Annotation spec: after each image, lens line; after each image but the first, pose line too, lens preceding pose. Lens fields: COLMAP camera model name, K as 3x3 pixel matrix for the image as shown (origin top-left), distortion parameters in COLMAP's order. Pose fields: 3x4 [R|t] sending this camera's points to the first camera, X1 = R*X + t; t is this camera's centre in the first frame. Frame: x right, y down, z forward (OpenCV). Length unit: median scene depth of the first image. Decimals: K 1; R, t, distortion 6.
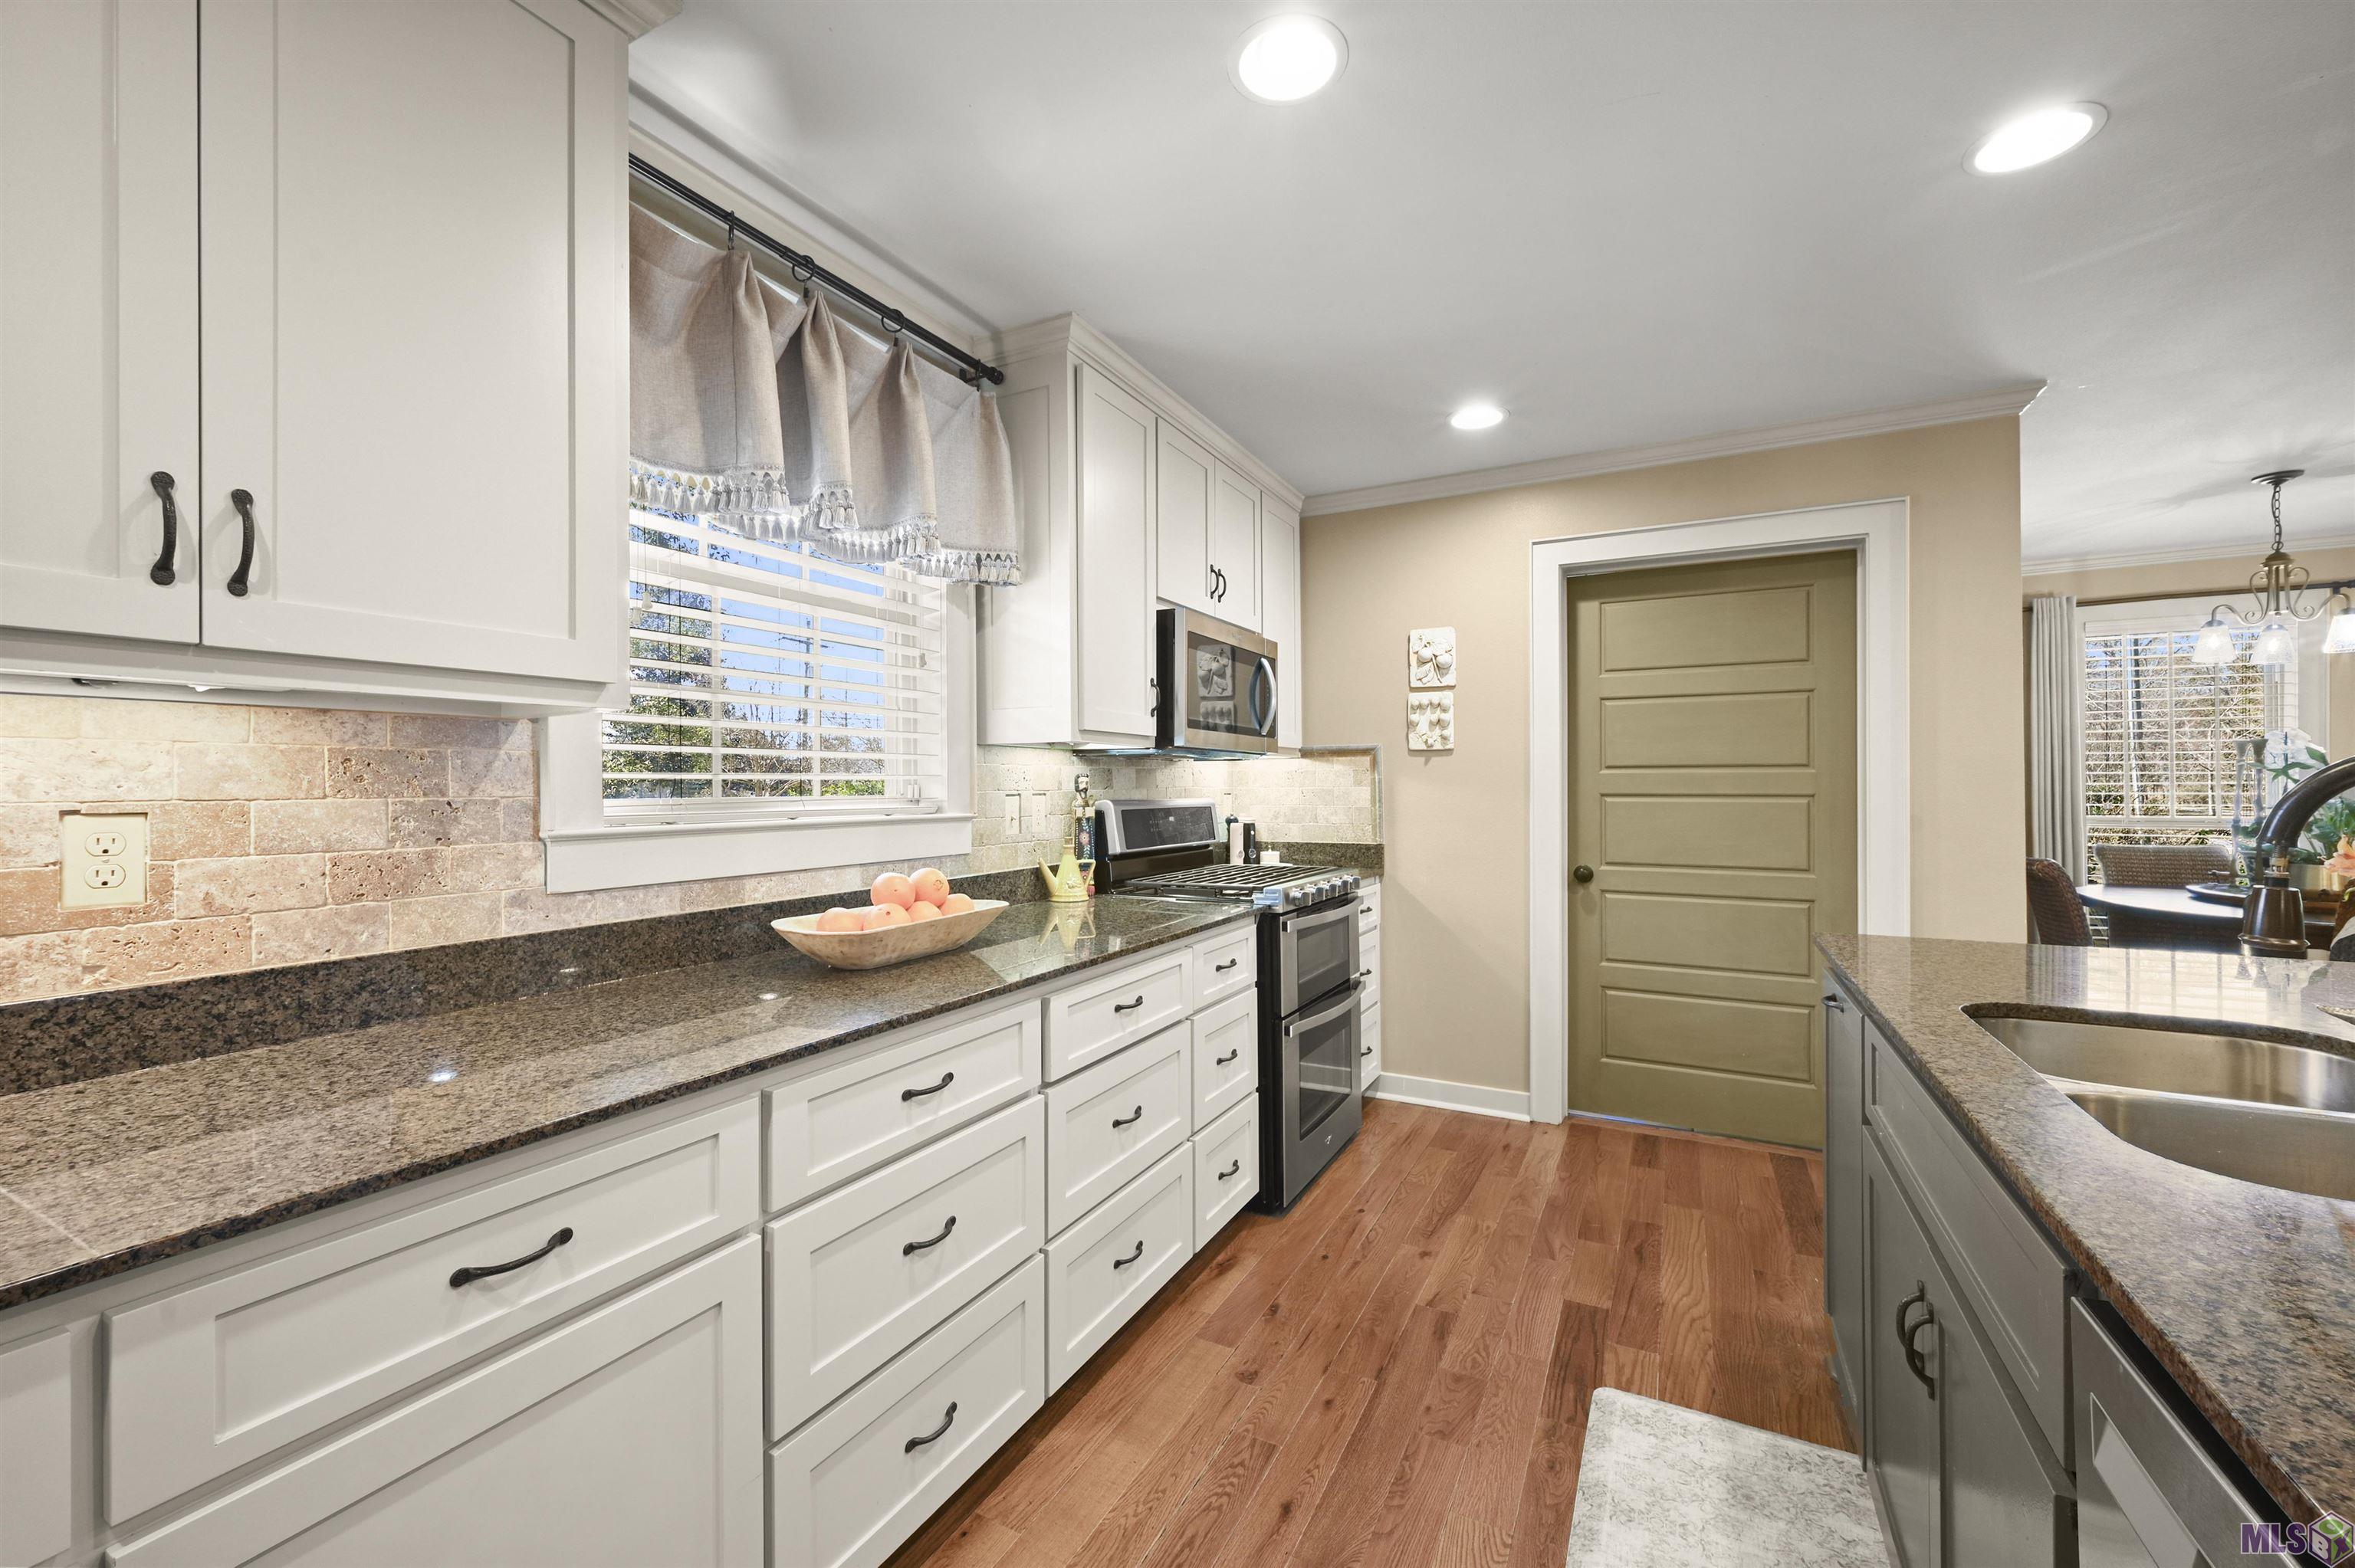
lens RADIAL K [[934.0, 0, 1169.3], [0, 934.0, 780.3], [0, 0, 1]] dist [-0.000033, -0.000344]
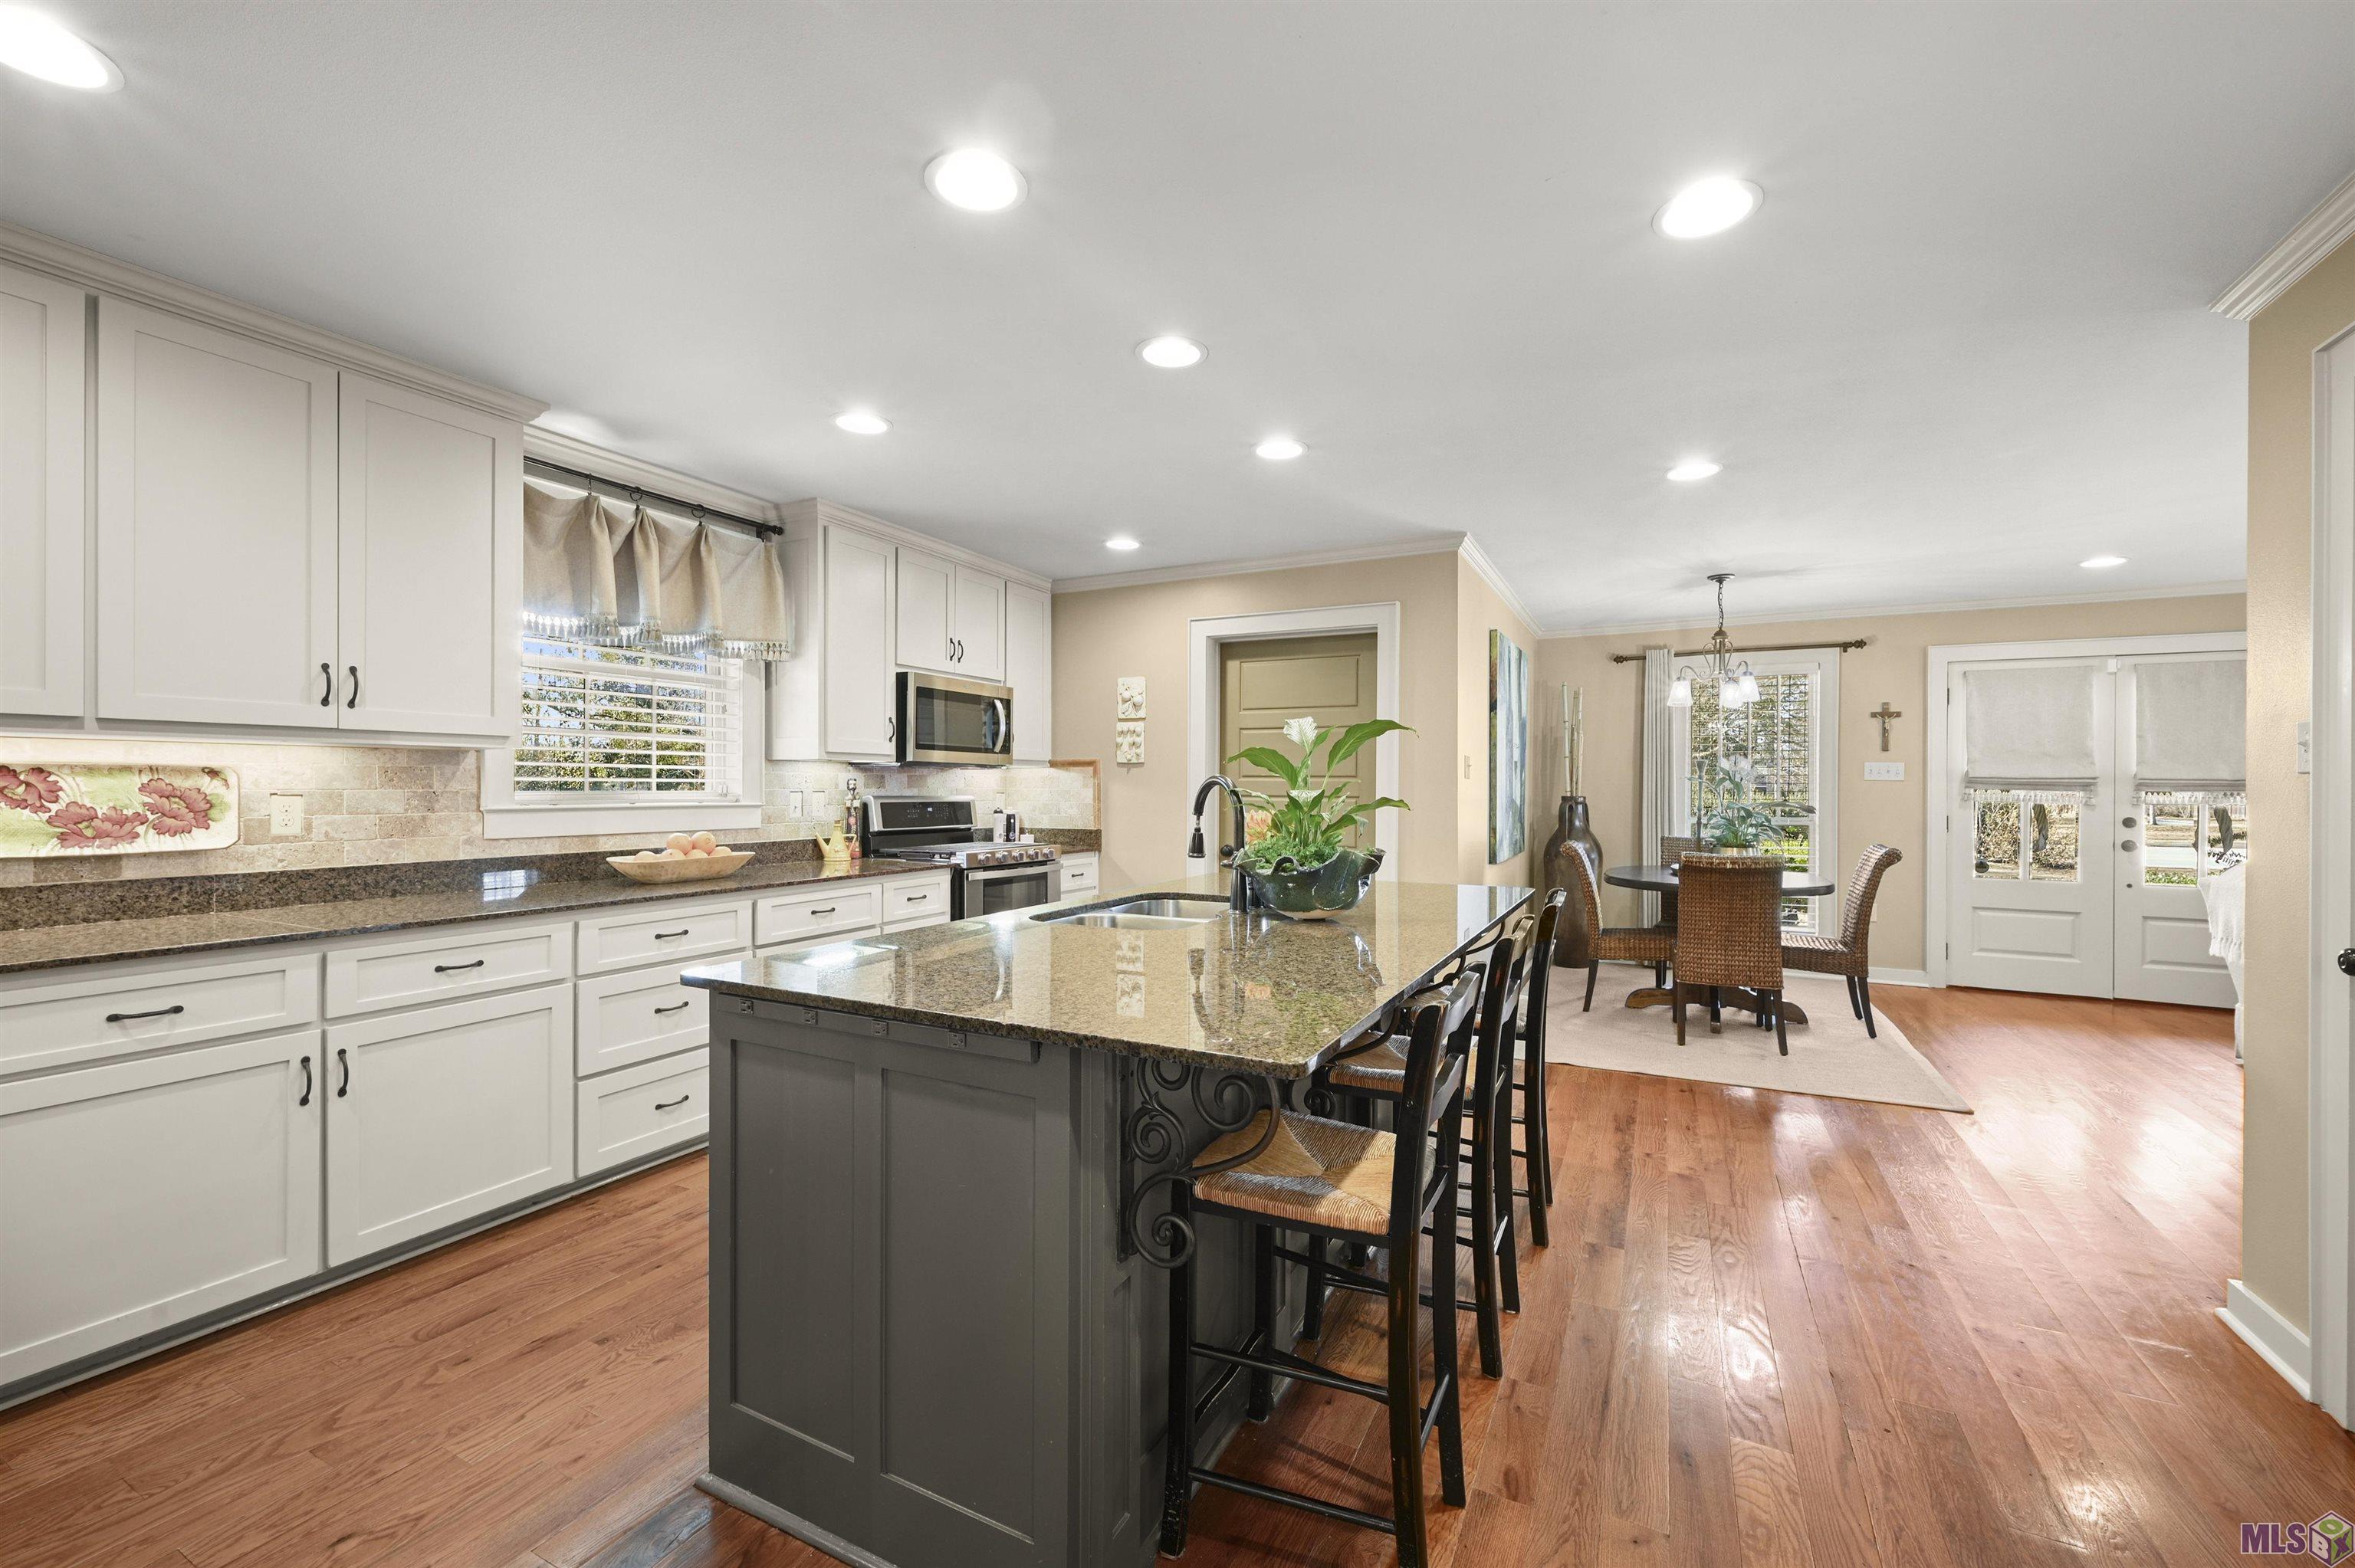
lens RADIAL K [[945.8, 0, 1177.5], [0, 945.8, 784.0], [0, 0, 1]] dist [-0.002233, -0.000315]
pose [[0.999874, 0.007278, 0.014089, 0.484438], [-0.007303, 0.999972, 0.001674, -0.005277], [-0.014077, -0.001777, 0.999899, -0.638861]]
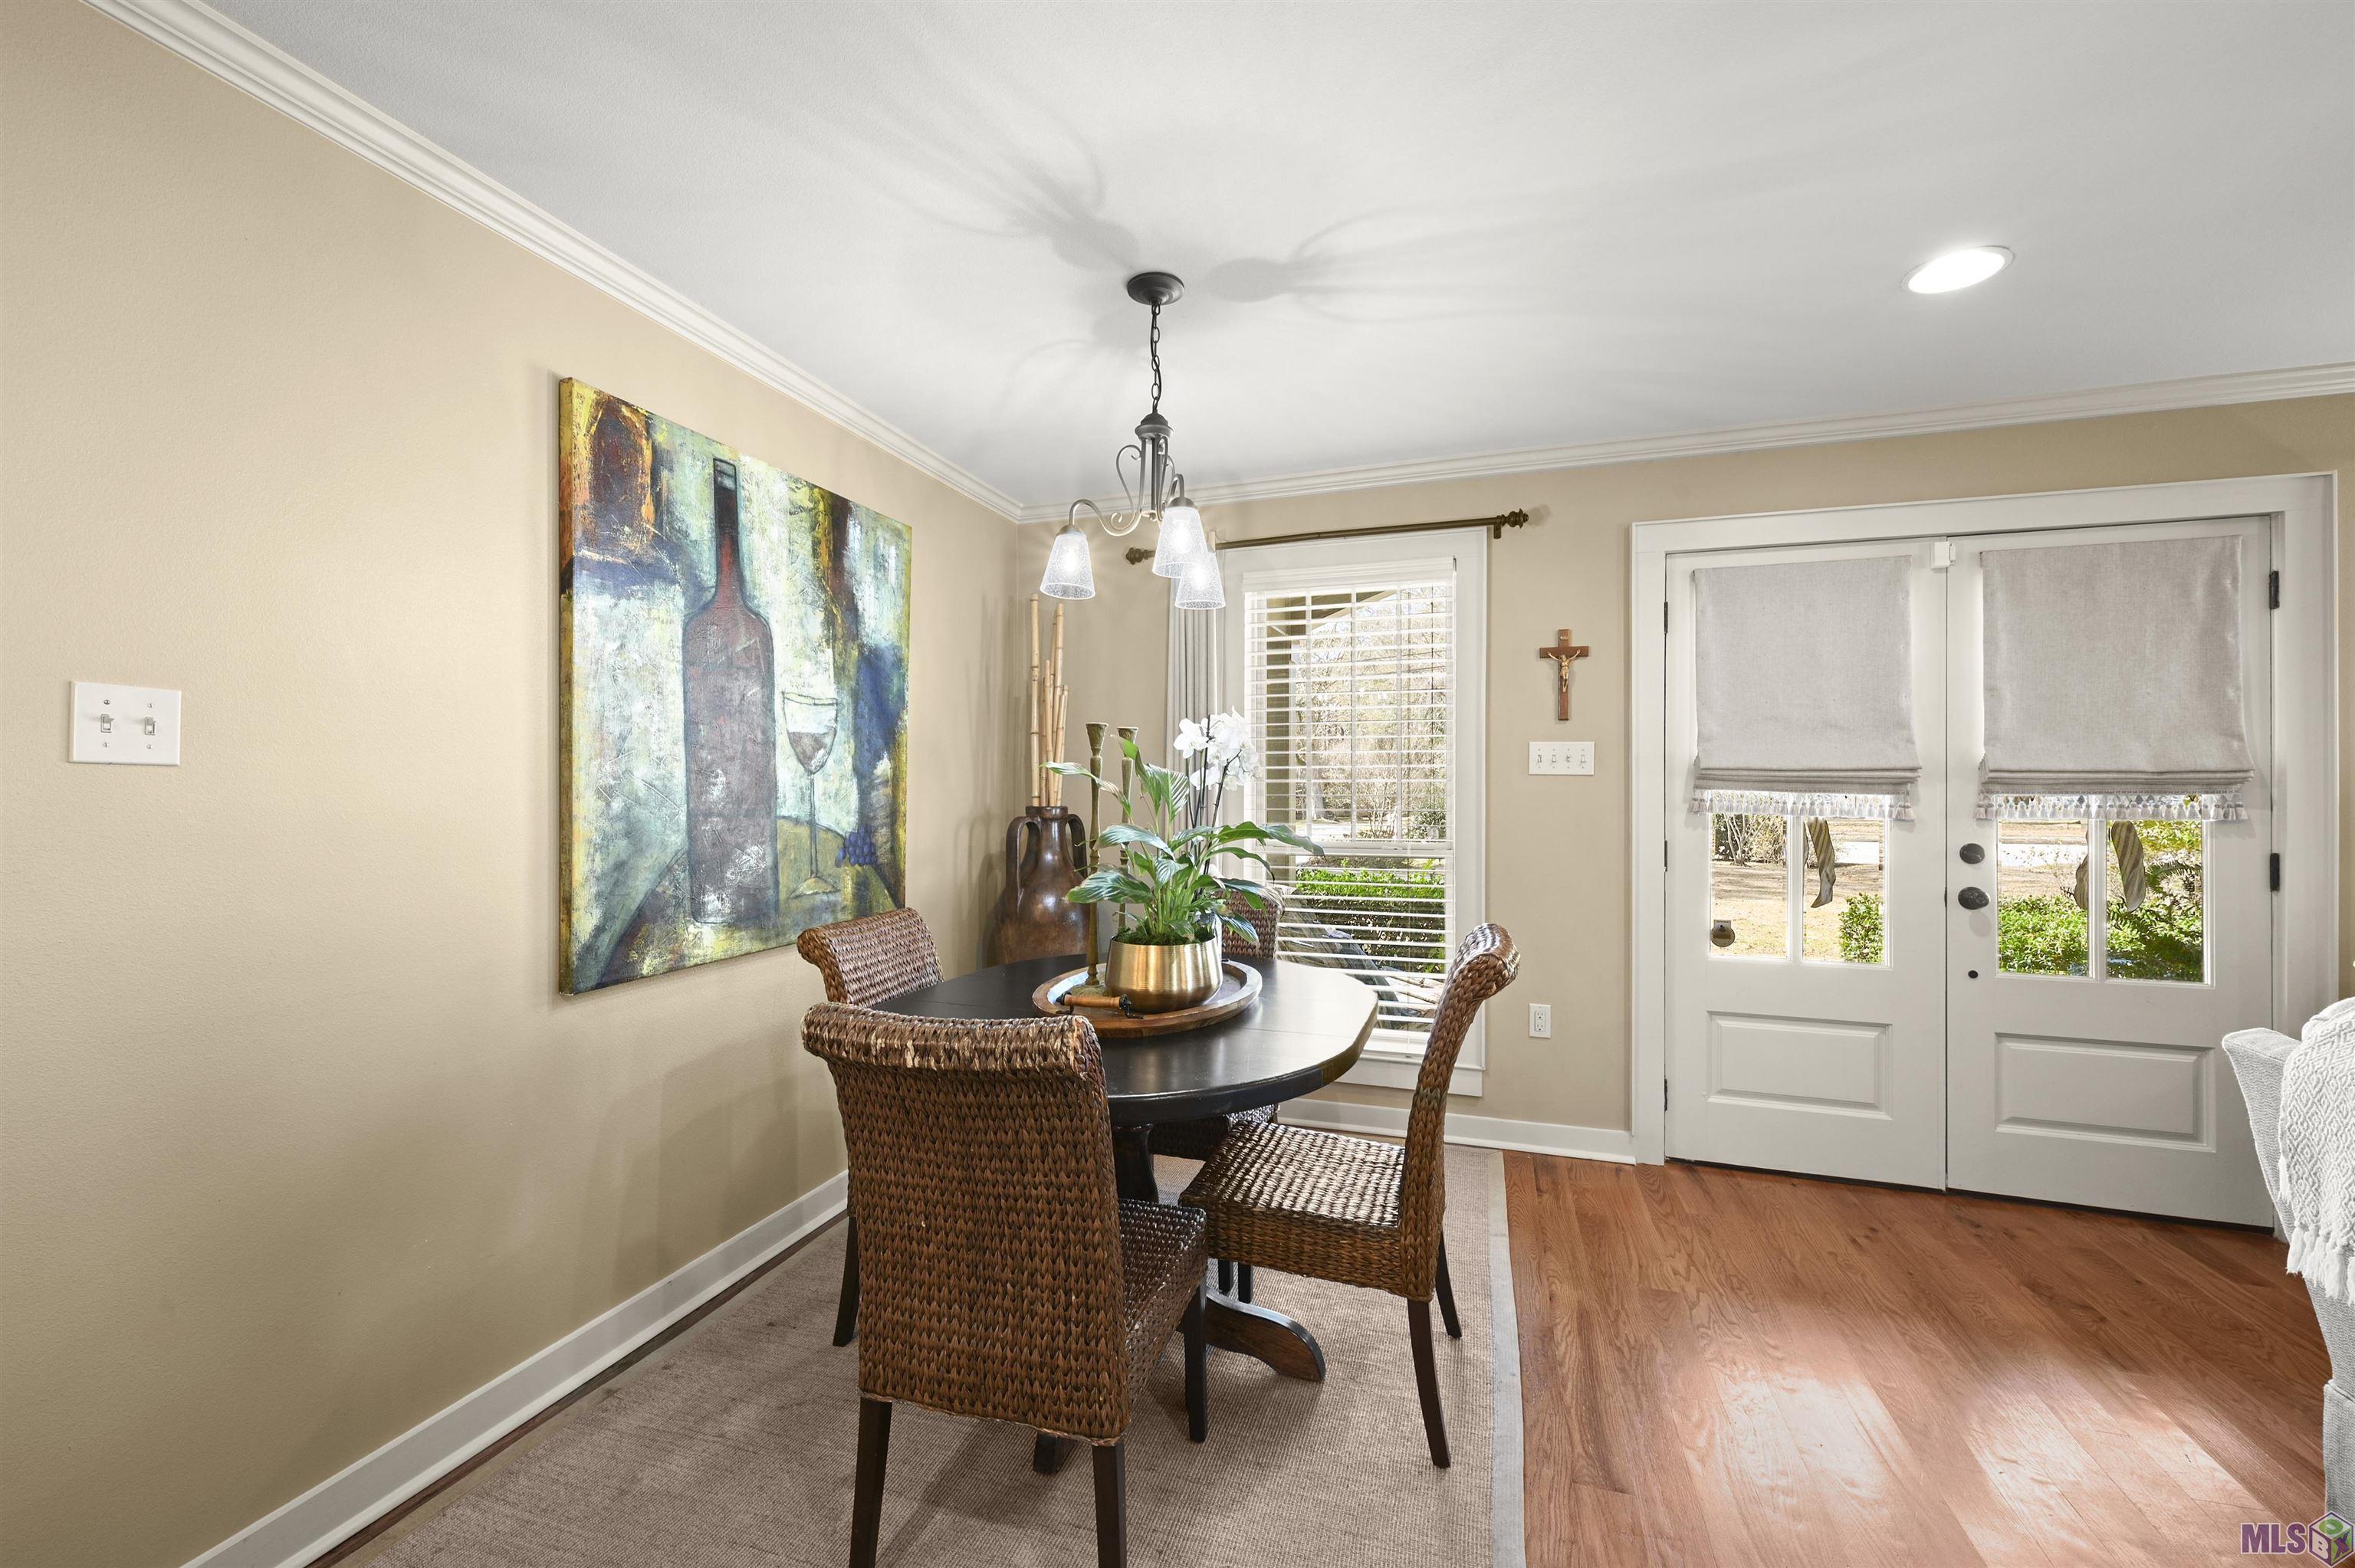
lens RADIAL K [[945.8, 0, 1177.5], [0, 945.8, 784.0], [0, 0, 1]] dist [-0.002233, -0.000315]
pose [[0.984517, 0.005114, 0.175215, 1.583099], [-0.004852, 0.999986, -0.001924, -0.006488], [-0.175223, 0.001044, 0.984528, 0.570645]]
